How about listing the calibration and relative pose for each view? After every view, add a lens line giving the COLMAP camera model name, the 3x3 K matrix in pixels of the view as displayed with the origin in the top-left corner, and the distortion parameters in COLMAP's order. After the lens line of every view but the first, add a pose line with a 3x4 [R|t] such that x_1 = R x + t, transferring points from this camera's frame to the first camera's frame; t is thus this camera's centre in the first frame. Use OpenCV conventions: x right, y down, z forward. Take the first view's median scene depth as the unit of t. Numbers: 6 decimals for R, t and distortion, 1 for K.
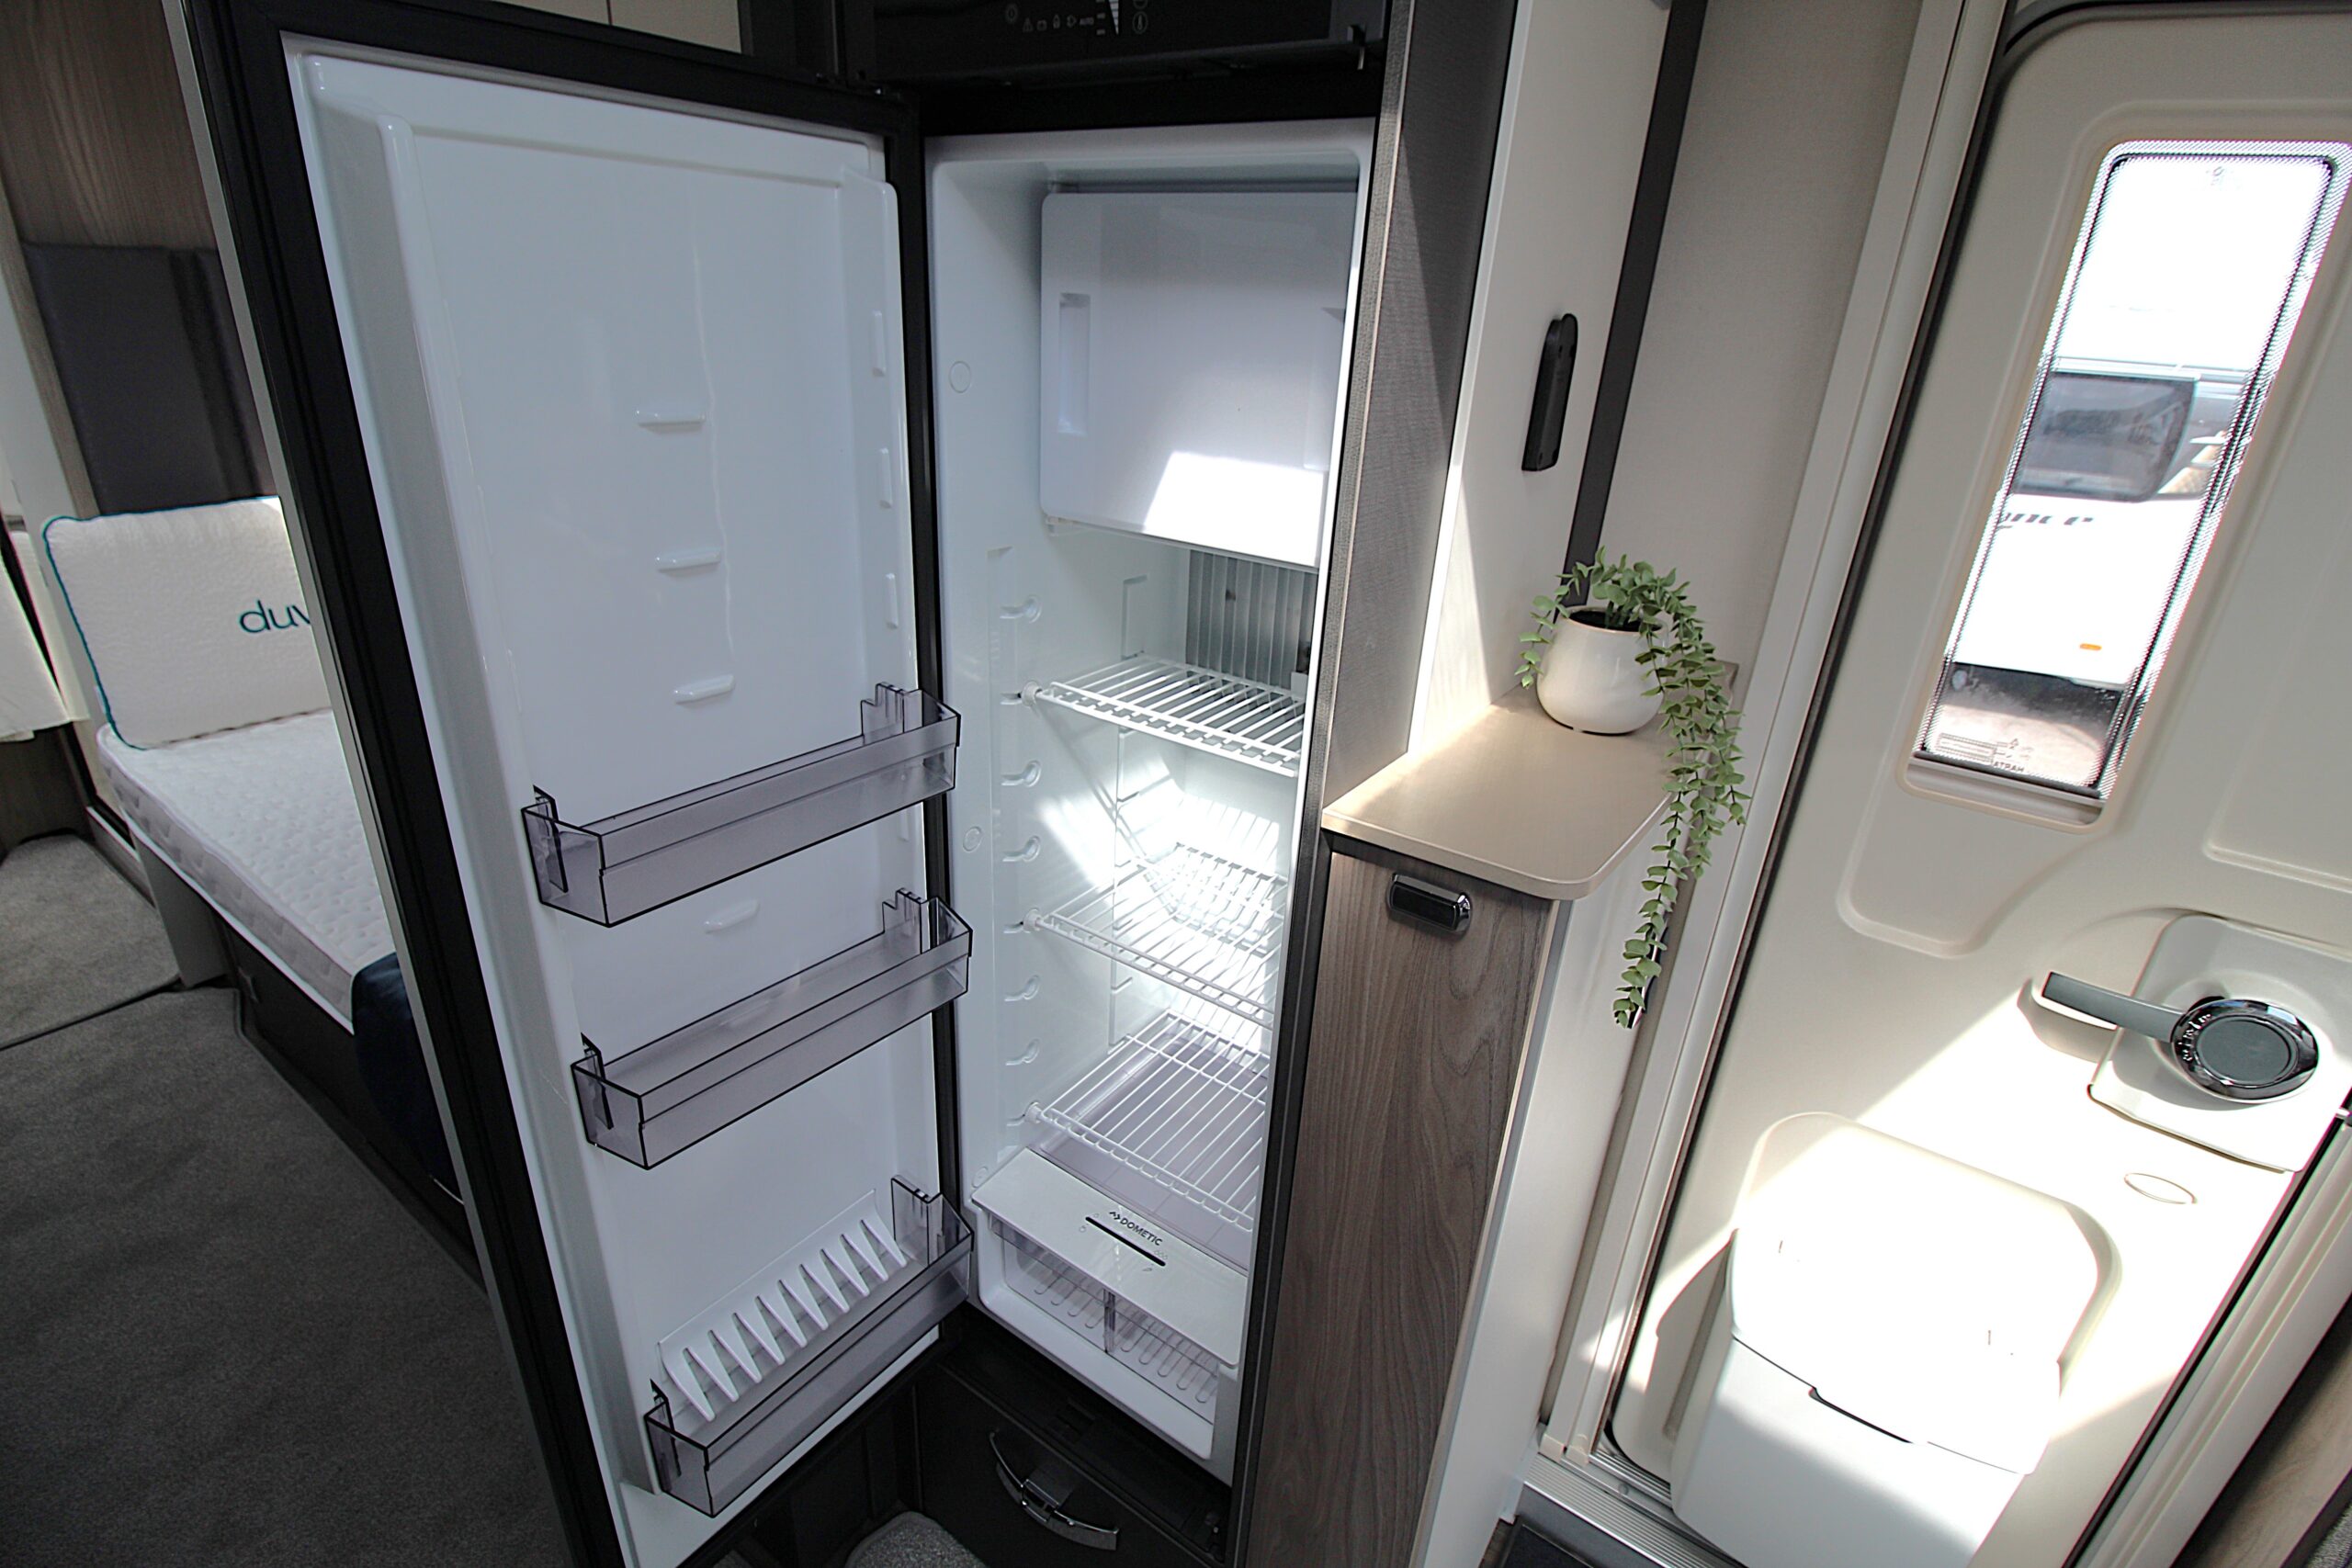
lens RADIAL K [[1103.8, 0, 1182.3], [0, 1103.8, 775.0], [0, 0, 1]] dist [-0.002907, -0.010840]
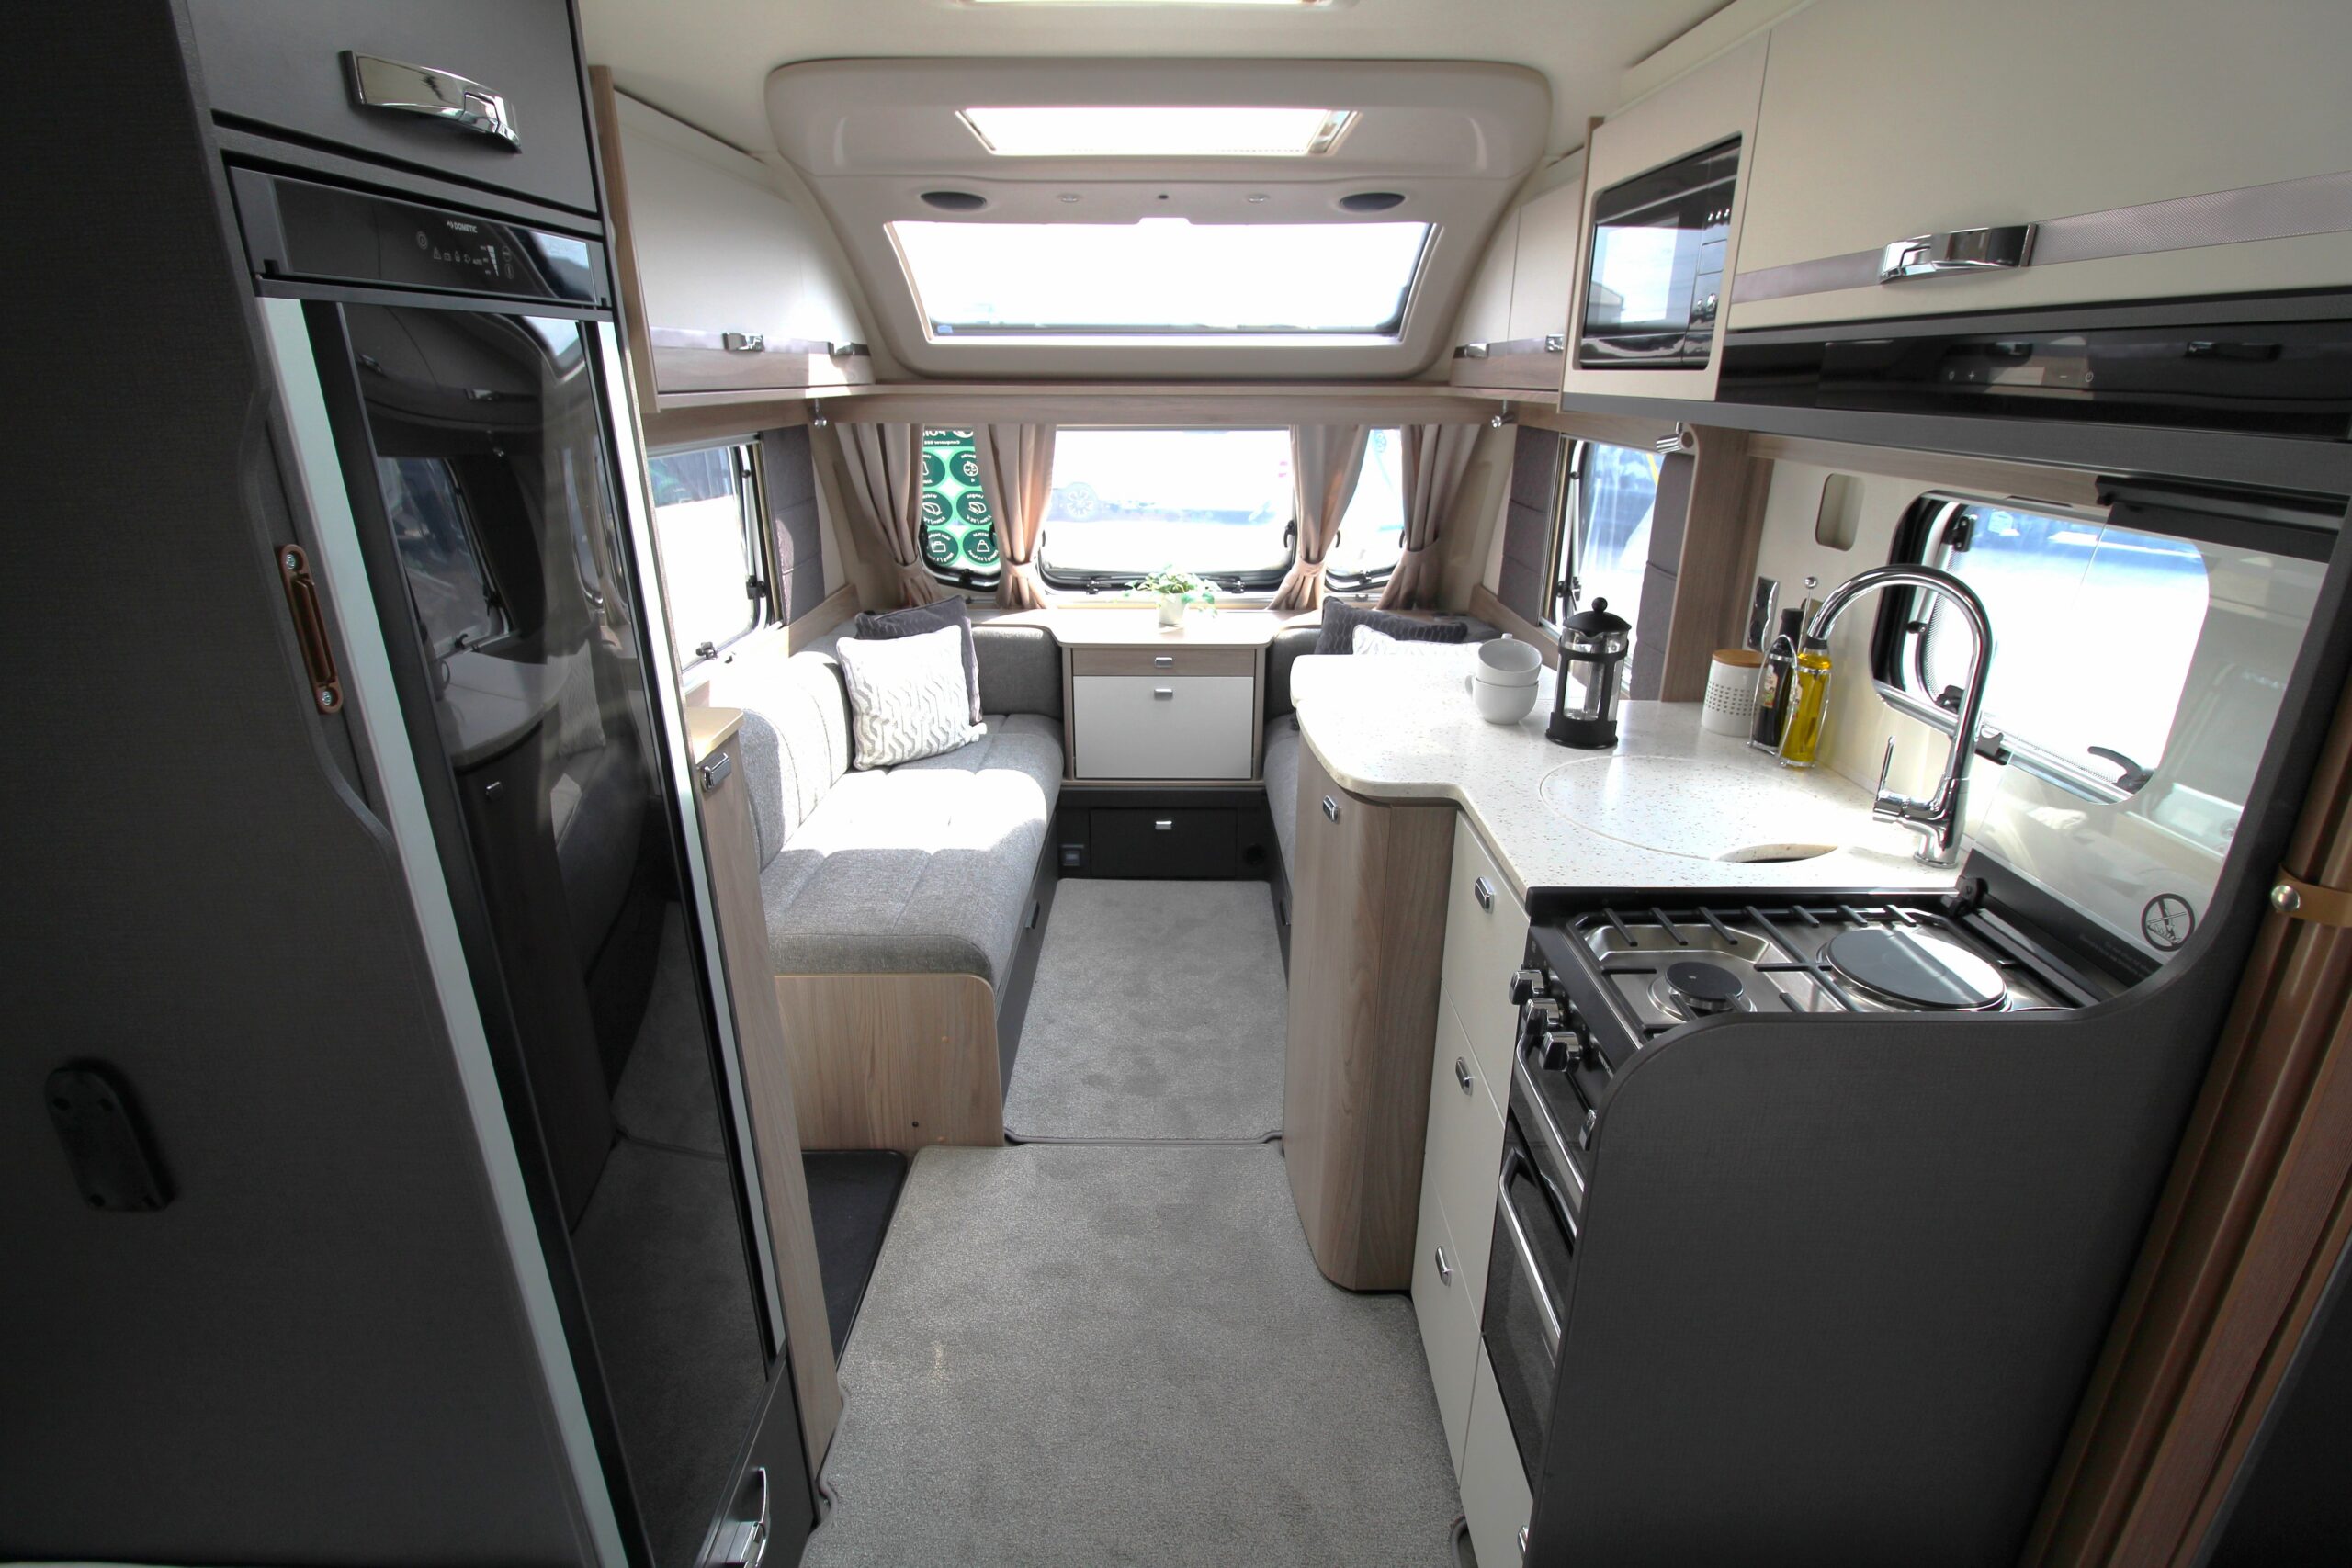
lens RADIAL K [[1091.6, 0, 1180.7], [0, 1091.6, 770.1], [0, 0, 1]] dist [-0.003656, -0.011191]
pose [[-0.577729, -0.330915, 0.746140, -0.778194], [0.294937, 0.767732, 0.568858, -0.341757], [-0.761079, 0.548710, -0.345942, 0.546965]]
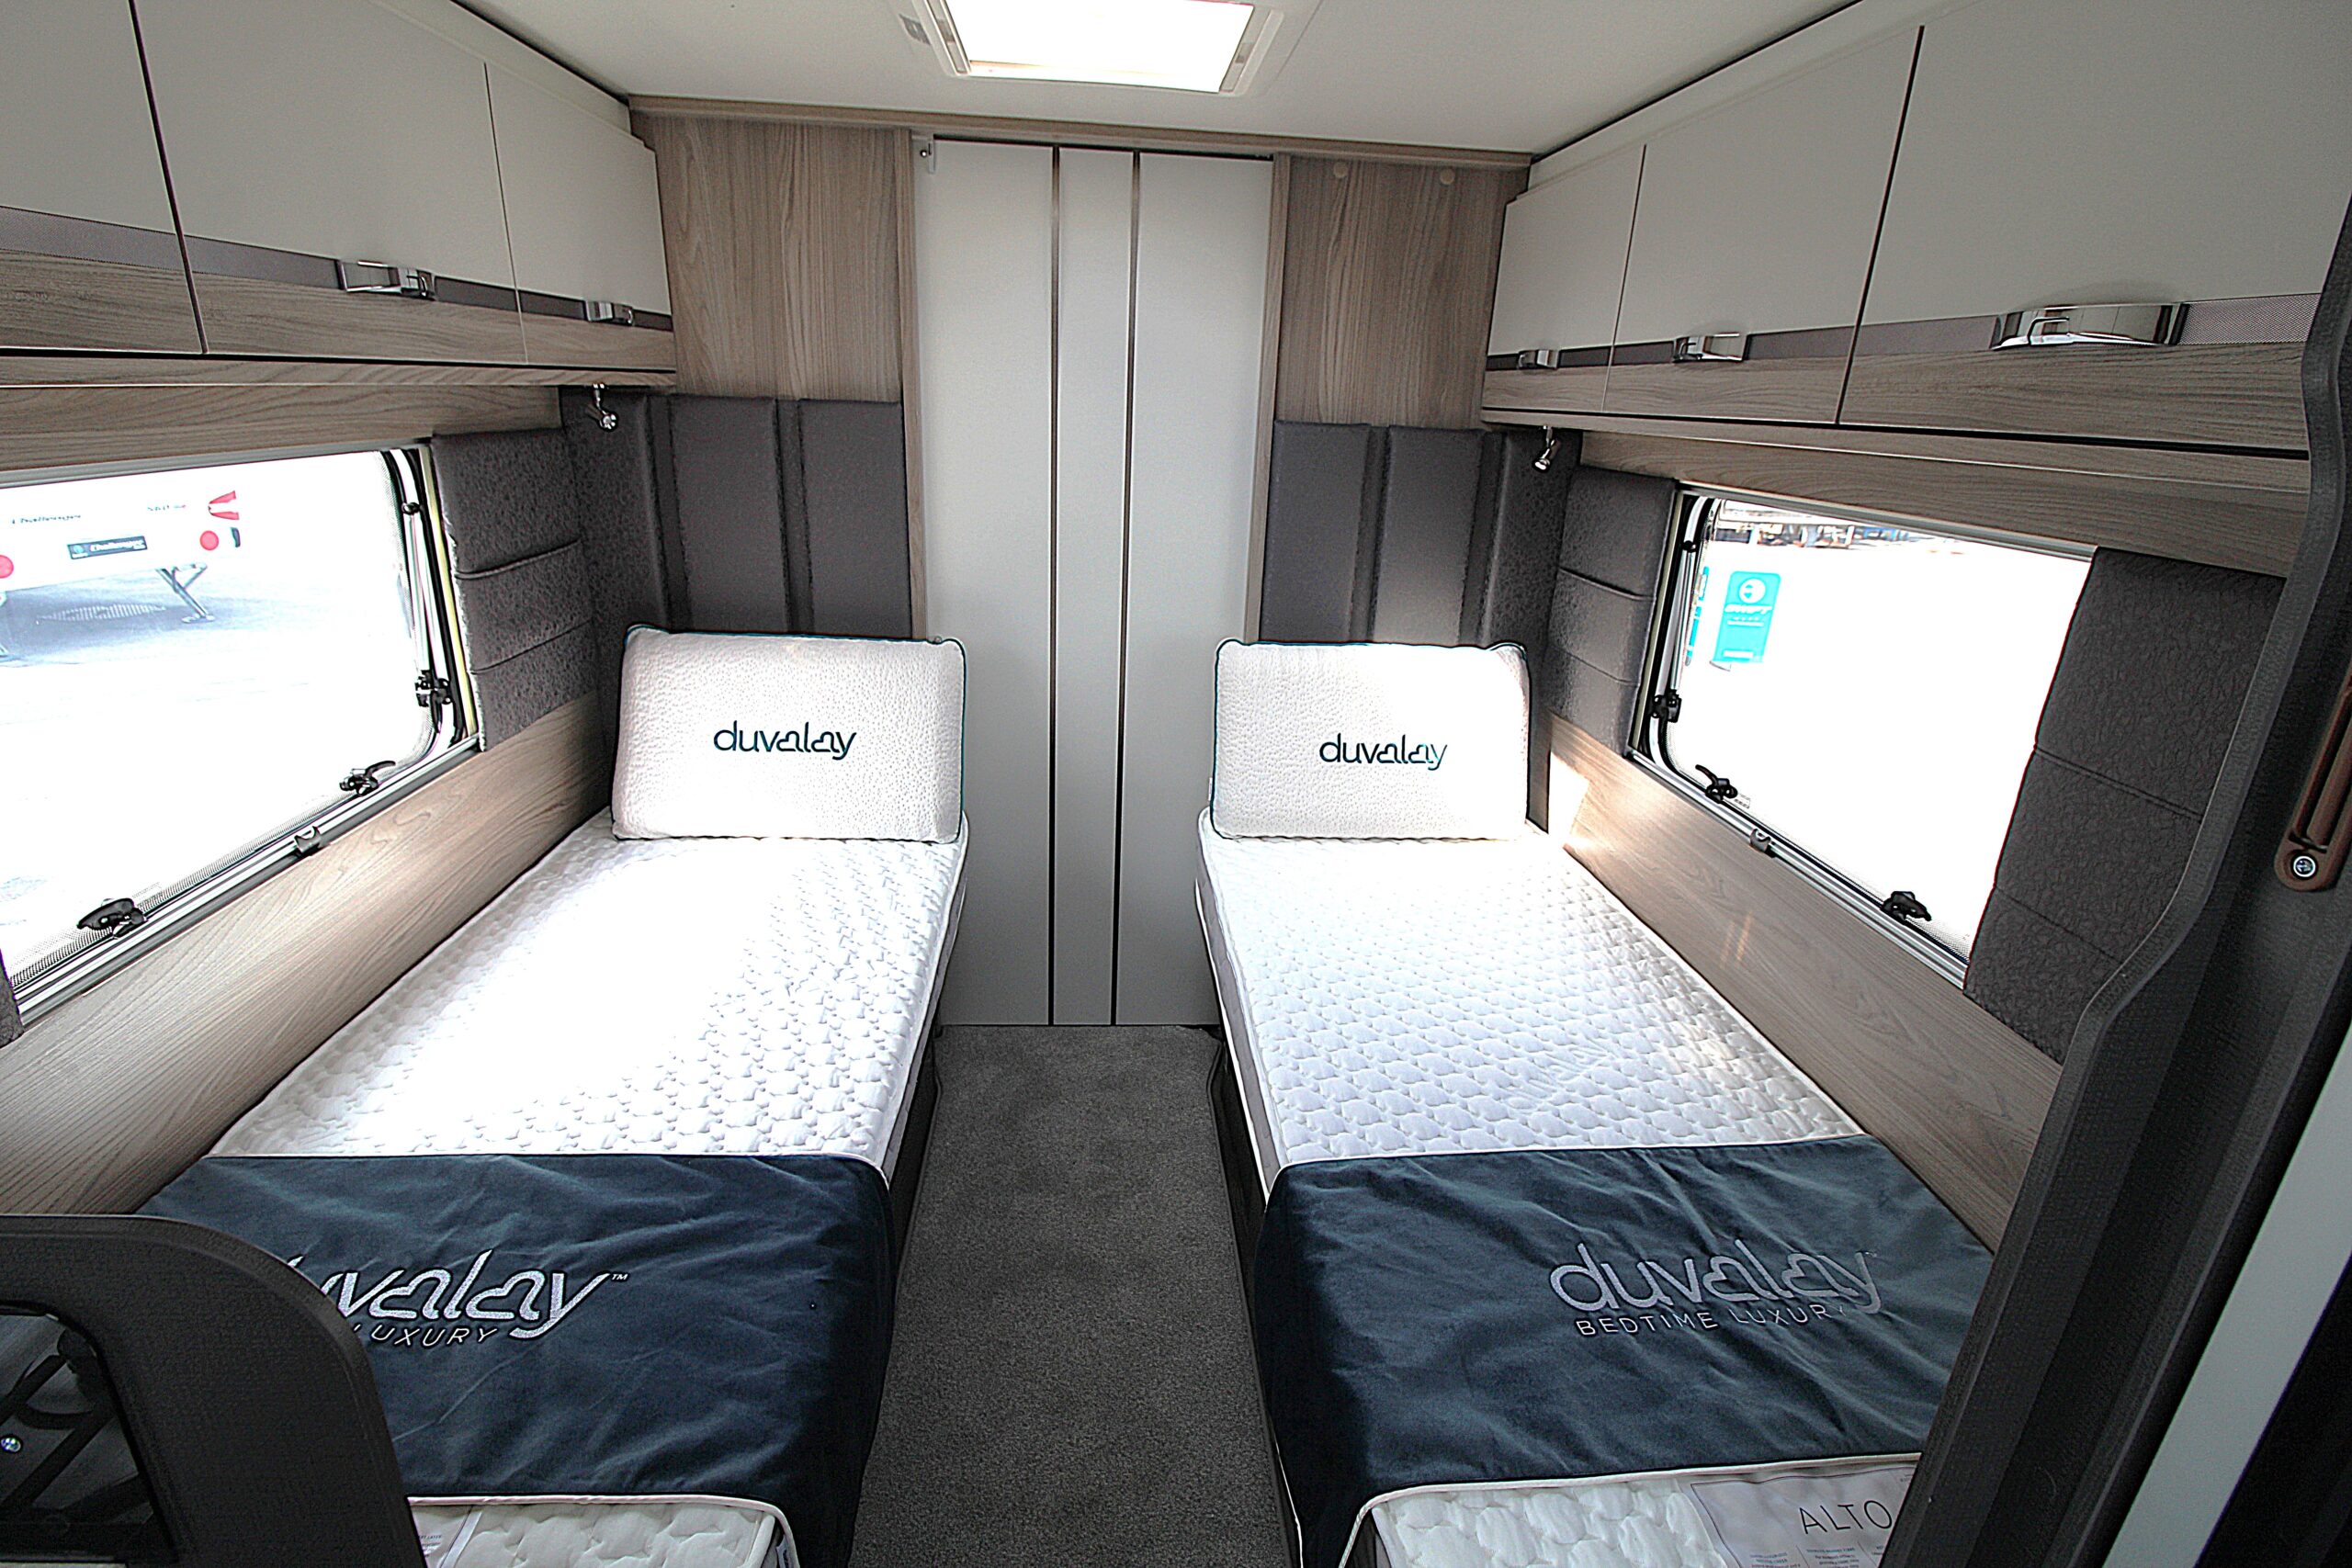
lens RADIAL K [[1101.9, 0, 1184.0], [0, 1101.9, 773.6], [0, 0, 1]] dist [-0.000601, -0.012198]
pose [[0.644752, 0.223892, -0.730867, -0.185669], [-0.310881, 0.950299, 0.016861, -0.135937], [0.698317, 0.216342, 0.682312, 0.212047]]
